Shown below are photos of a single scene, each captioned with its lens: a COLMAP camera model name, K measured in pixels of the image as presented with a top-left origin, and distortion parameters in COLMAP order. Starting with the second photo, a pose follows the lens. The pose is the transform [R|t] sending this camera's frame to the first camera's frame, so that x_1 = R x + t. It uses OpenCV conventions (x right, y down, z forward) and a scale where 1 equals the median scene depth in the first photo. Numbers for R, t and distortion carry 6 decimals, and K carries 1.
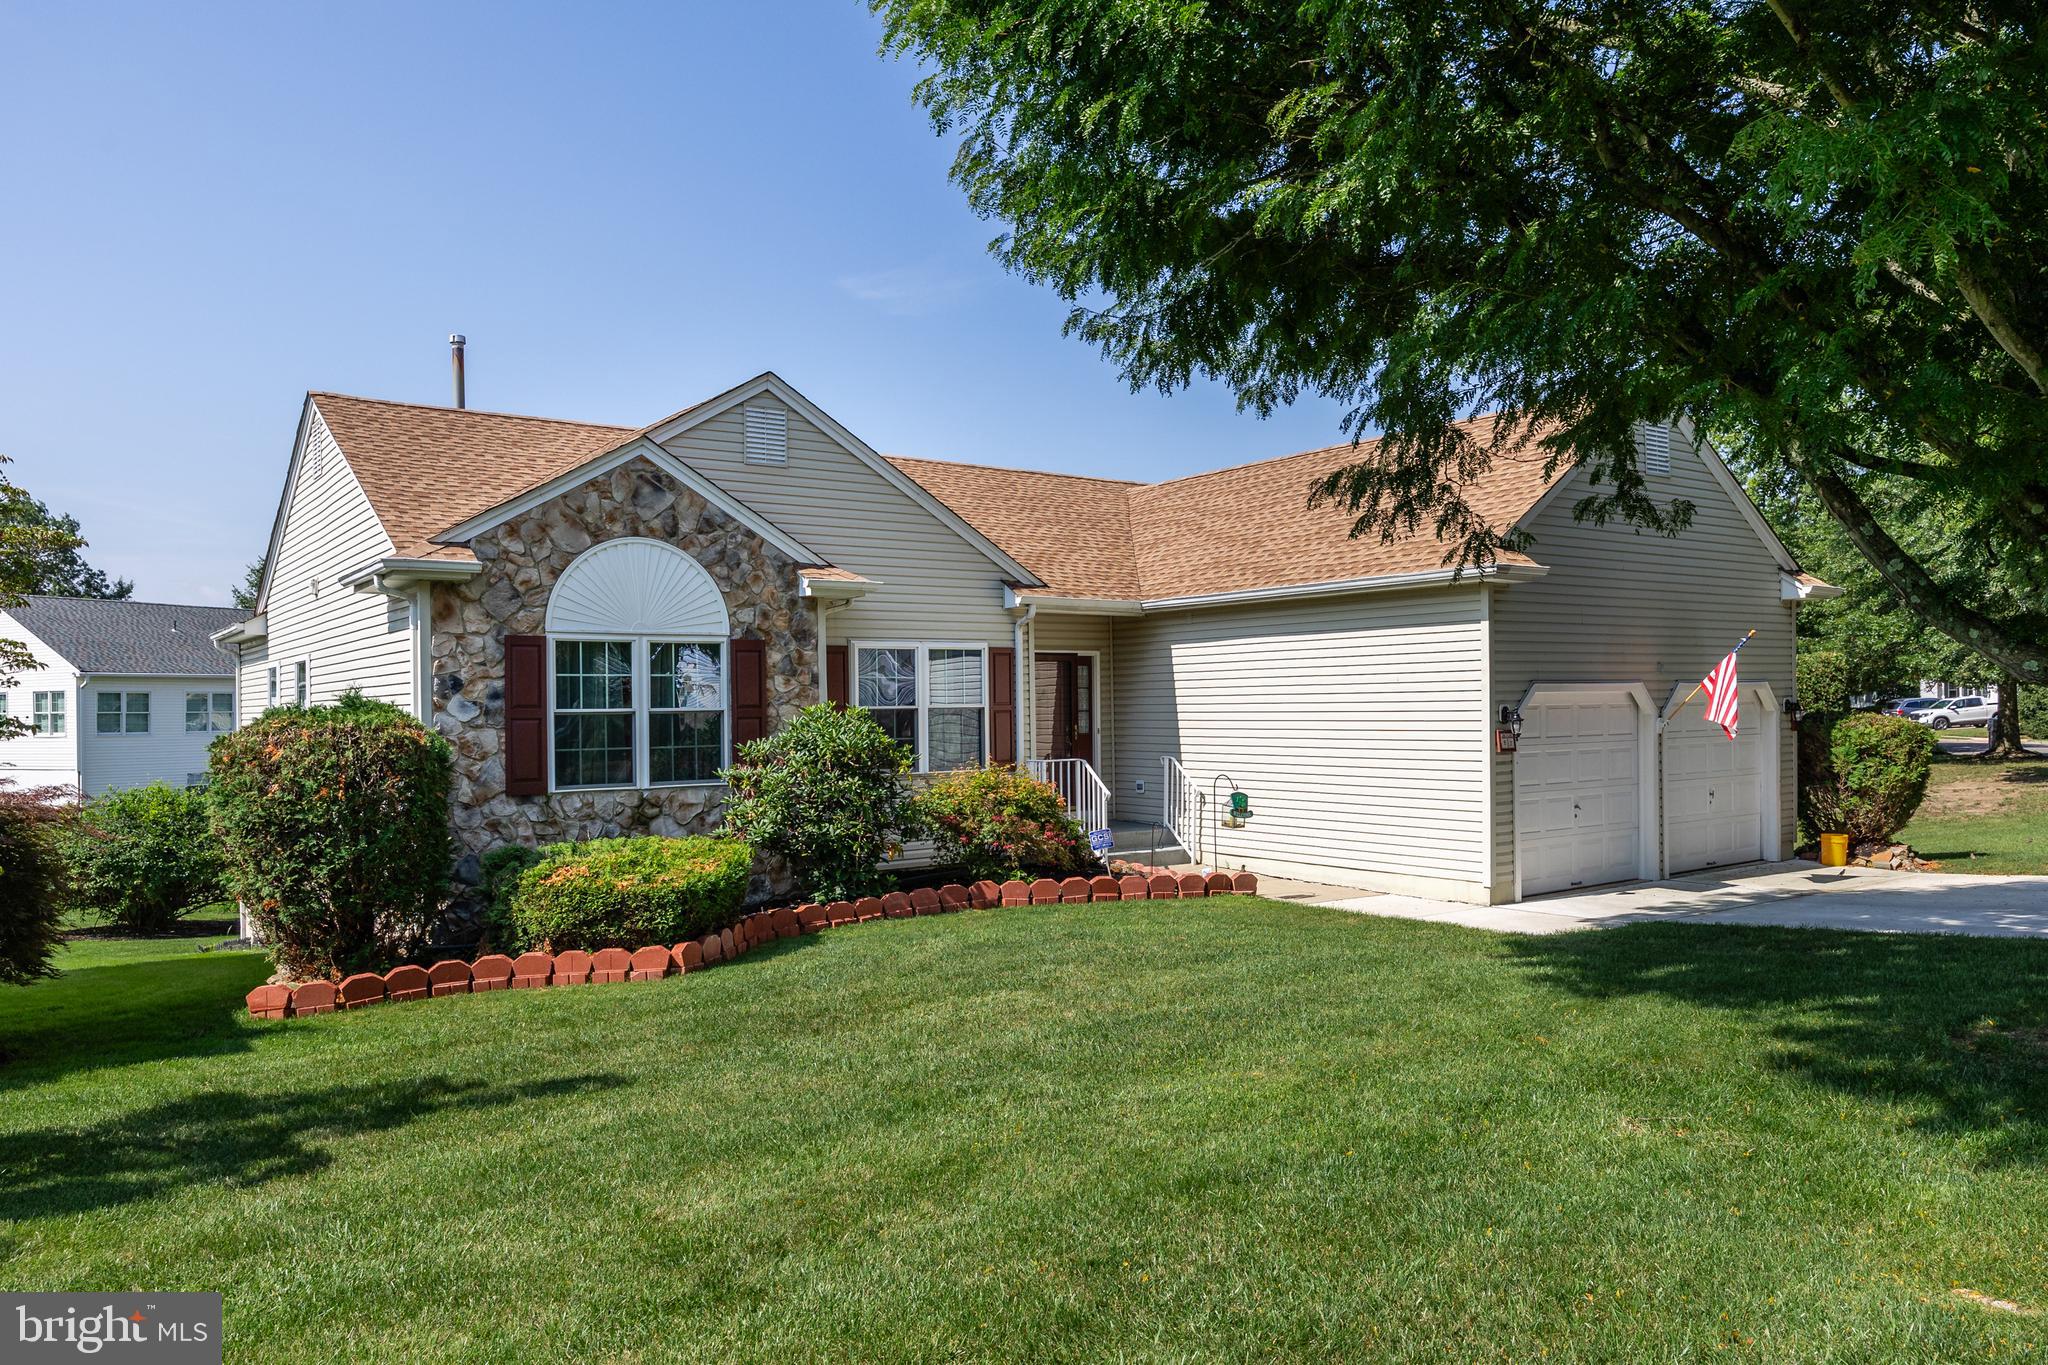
lens RADIAL K [[1420.3, 0, 1028.5], [0, 1420.3, 690.3], [0, 0, 1]] dist [0.000765, 0.000172]
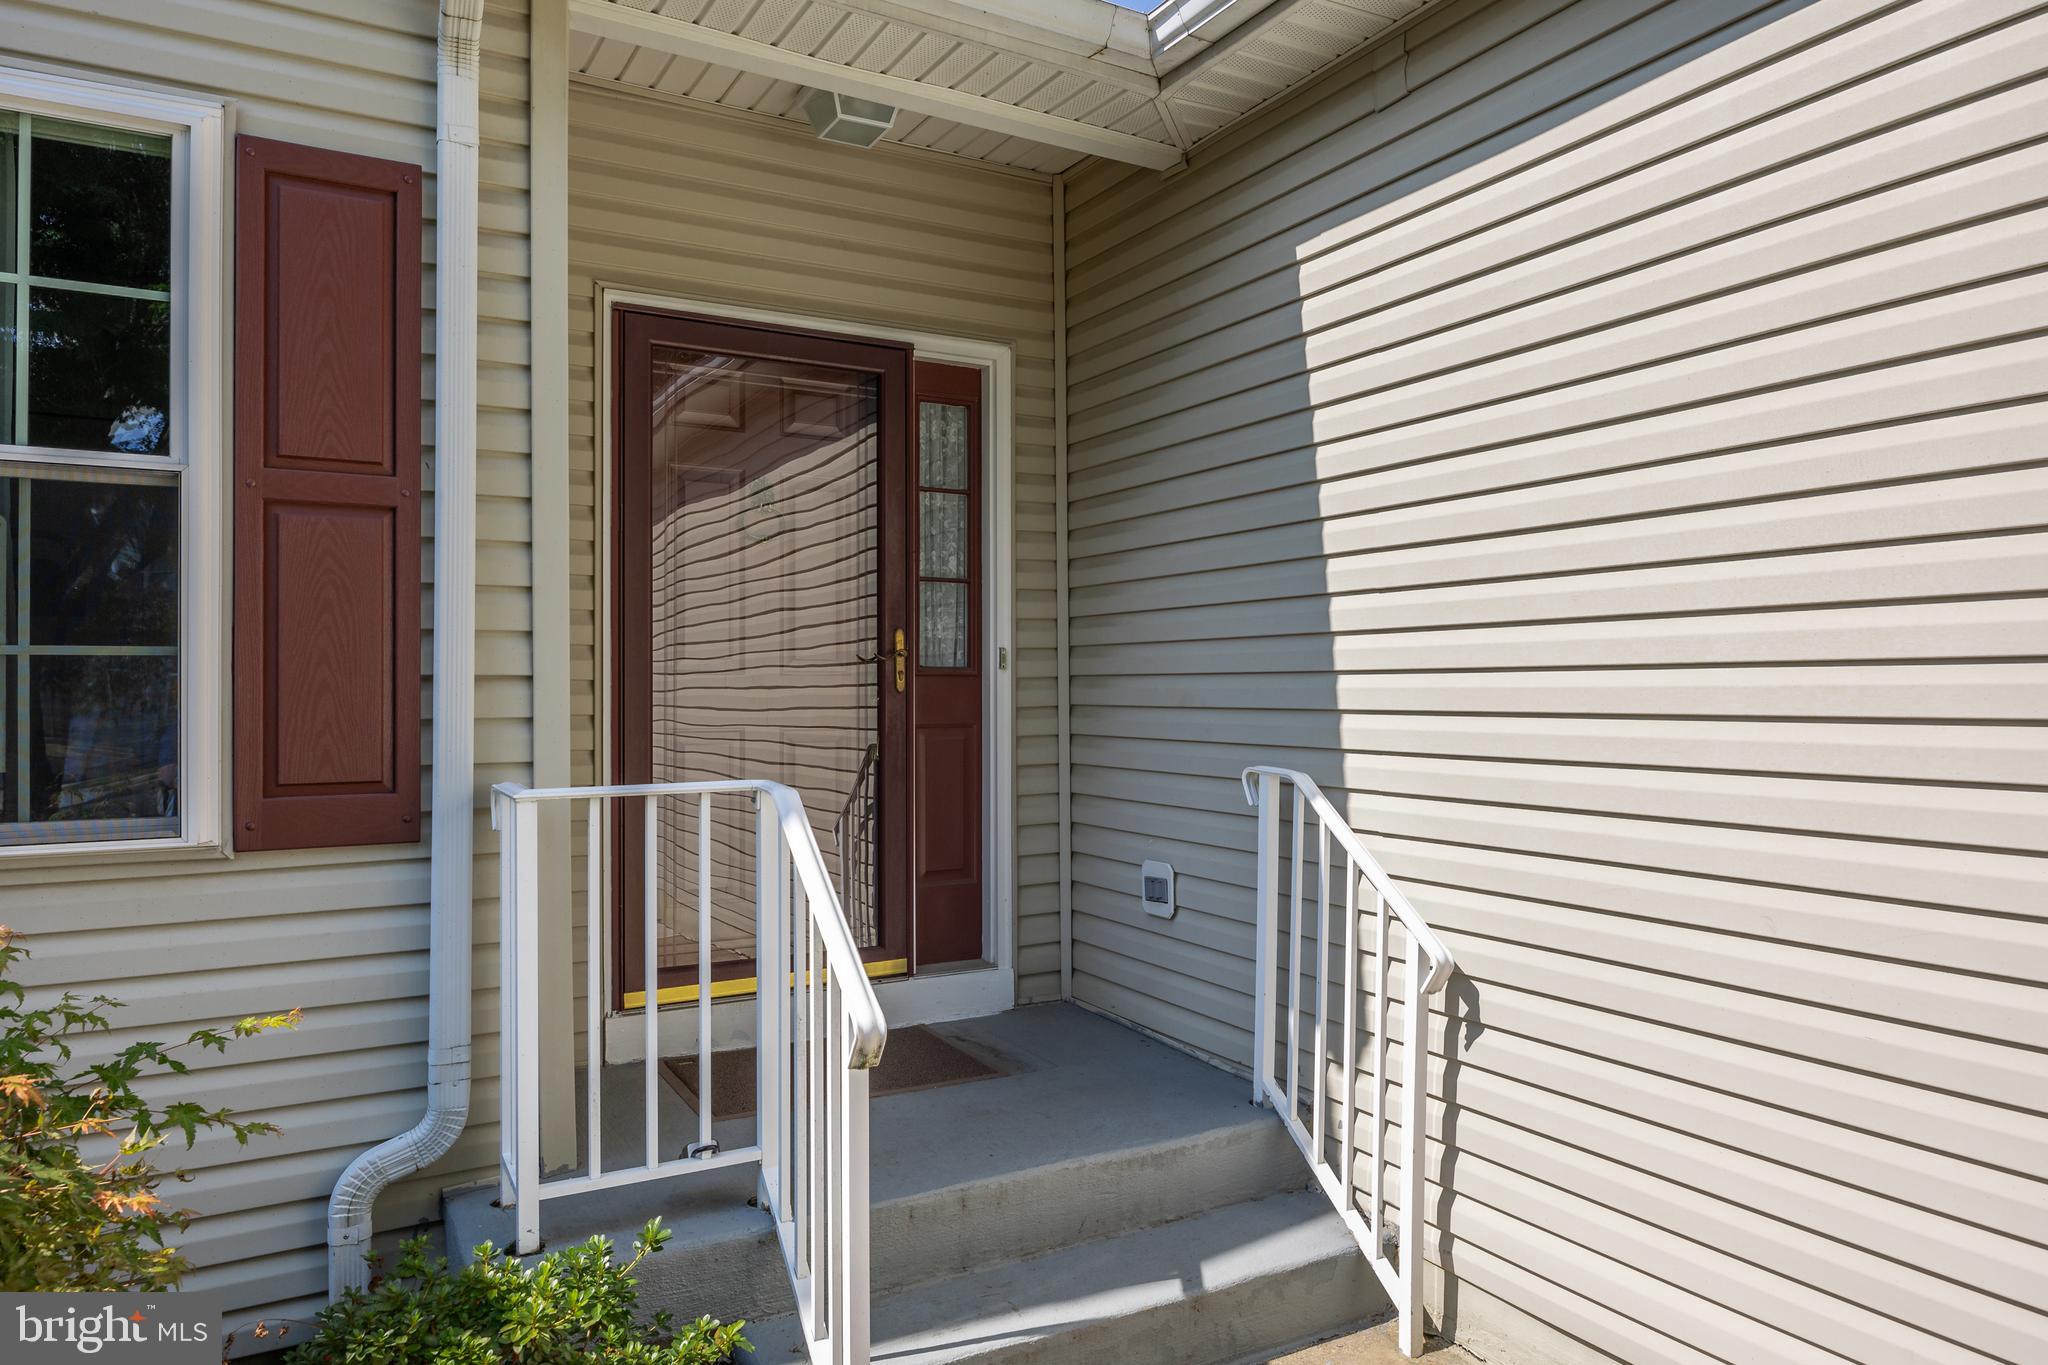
lens RADIAL K [[1316.5, 0, 1016.7], [0, 1316.5, 683.5], [0, 0, 1]] dist [0.000027, -0.000442]
pose [[0.994923, 0.008702, -0.100265, 0.079851], [-0.008167, 0.999950, 0.005753, 0.033502], [0.100310, -0.004905, 0.994944, 0.807648]]
